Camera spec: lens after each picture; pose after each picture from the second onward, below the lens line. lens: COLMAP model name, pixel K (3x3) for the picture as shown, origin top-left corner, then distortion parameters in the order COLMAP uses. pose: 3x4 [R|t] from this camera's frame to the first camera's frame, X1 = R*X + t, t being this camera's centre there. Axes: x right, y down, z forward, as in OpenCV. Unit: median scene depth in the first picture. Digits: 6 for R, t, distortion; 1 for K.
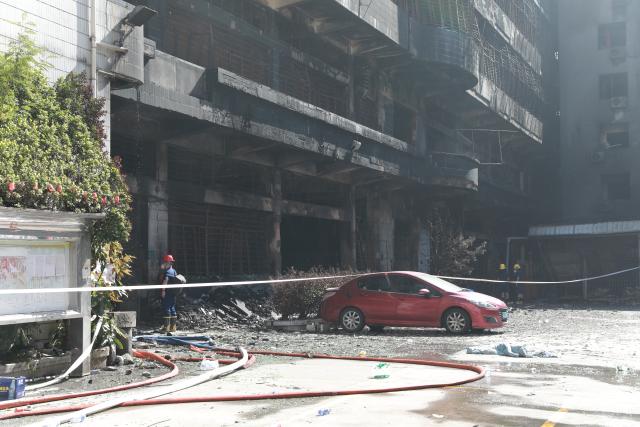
lens RADIAL K [[915.6, 0, 320.0], [0, 915.6, 213.5], [0, 0, 1]] dist [0.008329, -0.002019]
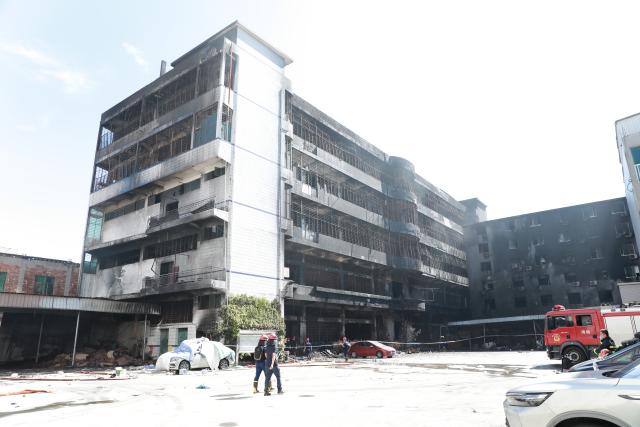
lens RADIAL K [[437.7, 0, 320.0], [0, 437.7, 213.5], [0, 0, 1]] dist [-0.058225, 0.004484]
pose [[0.971186, -0.075190, -0.226151, 0.303888], [0.024474, 0.975376, -0.219187, -0.050420], [0.237063, 0.207337, 0.949111, -0.718600]]
